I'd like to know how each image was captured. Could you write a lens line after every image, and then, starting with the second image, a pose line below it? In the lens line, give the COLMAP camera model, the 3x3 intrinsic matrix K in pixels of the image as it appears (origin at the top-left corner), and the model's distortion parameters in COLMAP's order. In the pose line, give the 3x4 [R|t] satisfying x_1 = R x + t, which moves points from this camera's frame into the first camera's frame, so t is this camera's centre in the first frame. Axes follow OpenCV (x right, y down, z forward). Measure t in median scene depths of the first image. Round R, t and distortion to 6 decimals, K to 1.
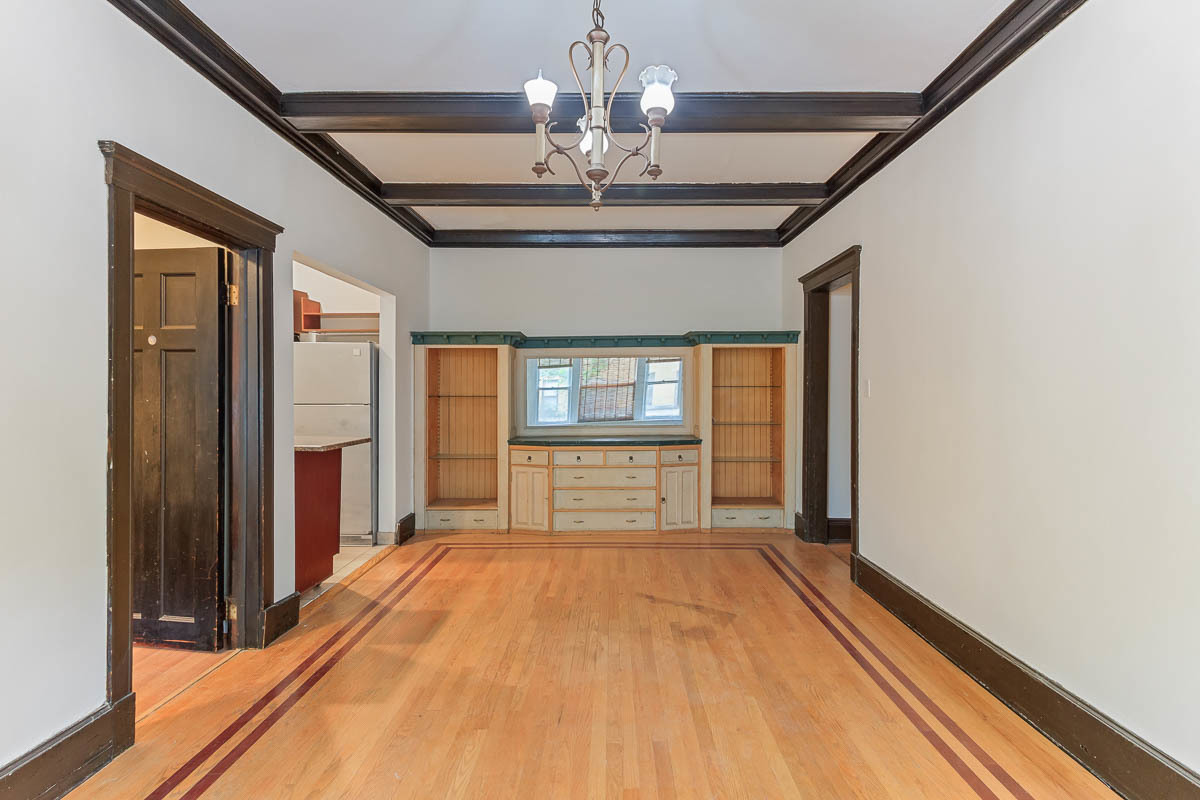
lens RADIAL K [[566.2, 0, 606.3], [0, 566.2, 400.8], [0, 0, 1]] dist [0.010481, -0.000093]
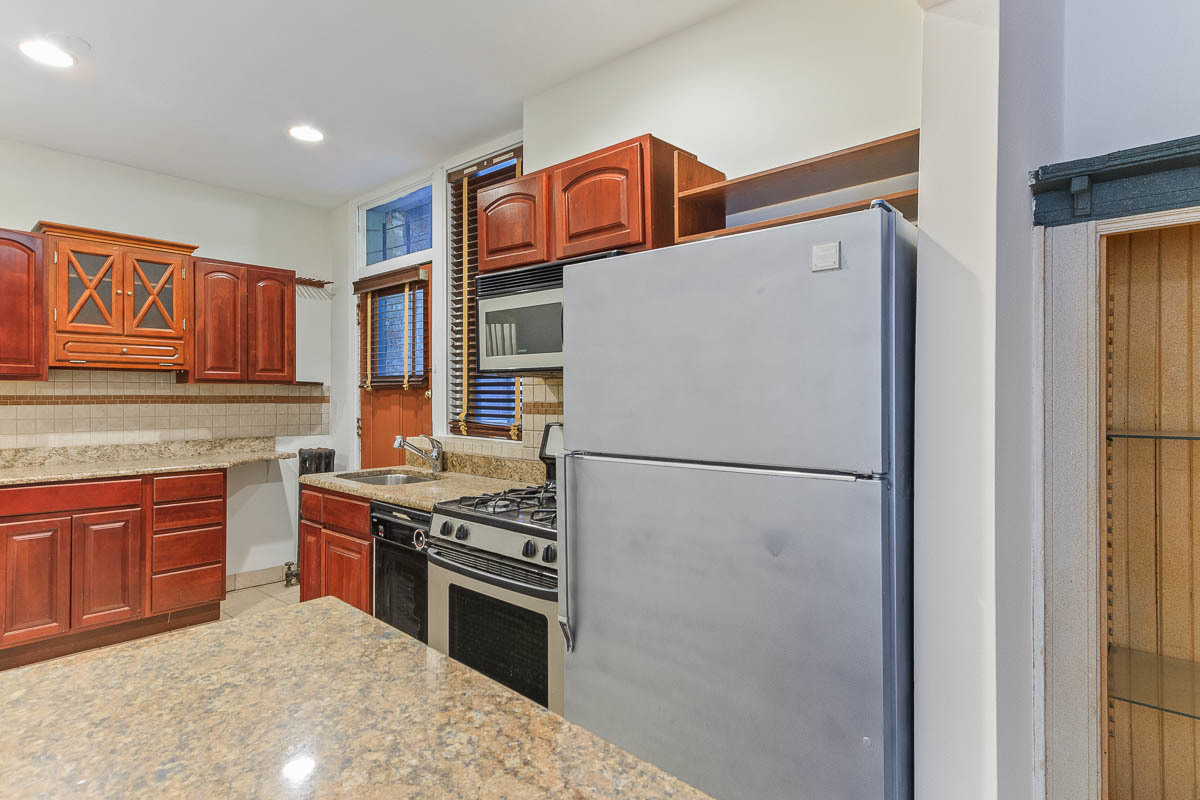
lens RADIAL K [[630.5, 0, 603.2], [0, 630.5, 394.7], [0, 0, 1]] dist [0.003668, 0.000570]
pose [[0.751530, -0.002052, -0.659695, -0.364570], [-0.012791, 0.999762, -0.017681, -0.023523], [0.659575, 0.021726, 0.751325, 0.802042]]
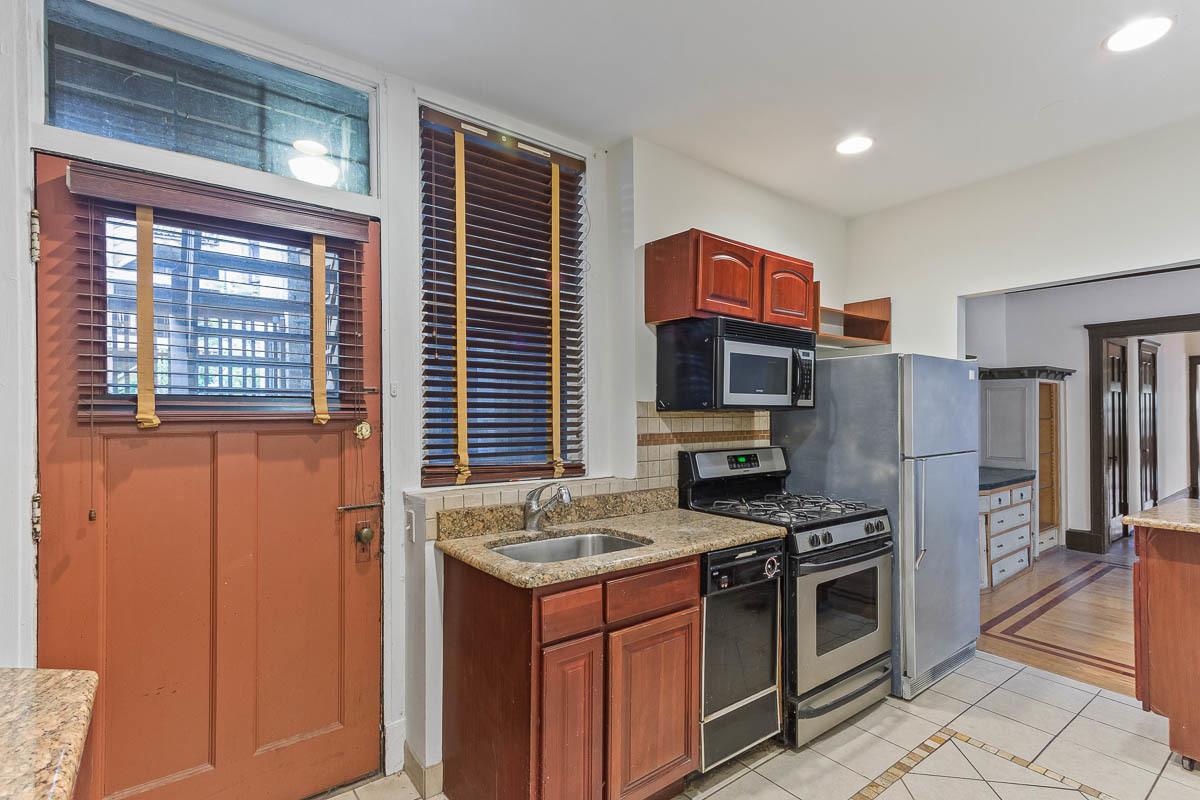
lens RADIAL K [[566.2, 0, 591.2], [0, 566.2, 408.7], [0, 0, 1]] dist [0.010481, -0.000093]
pose [[0.797541, 0.001122, 0.603263, -1.251679], [0.018346, 0.999491, -0.026112, -0.038293], [-0.602985, 0.031893, 0.797115, 0.794835]]
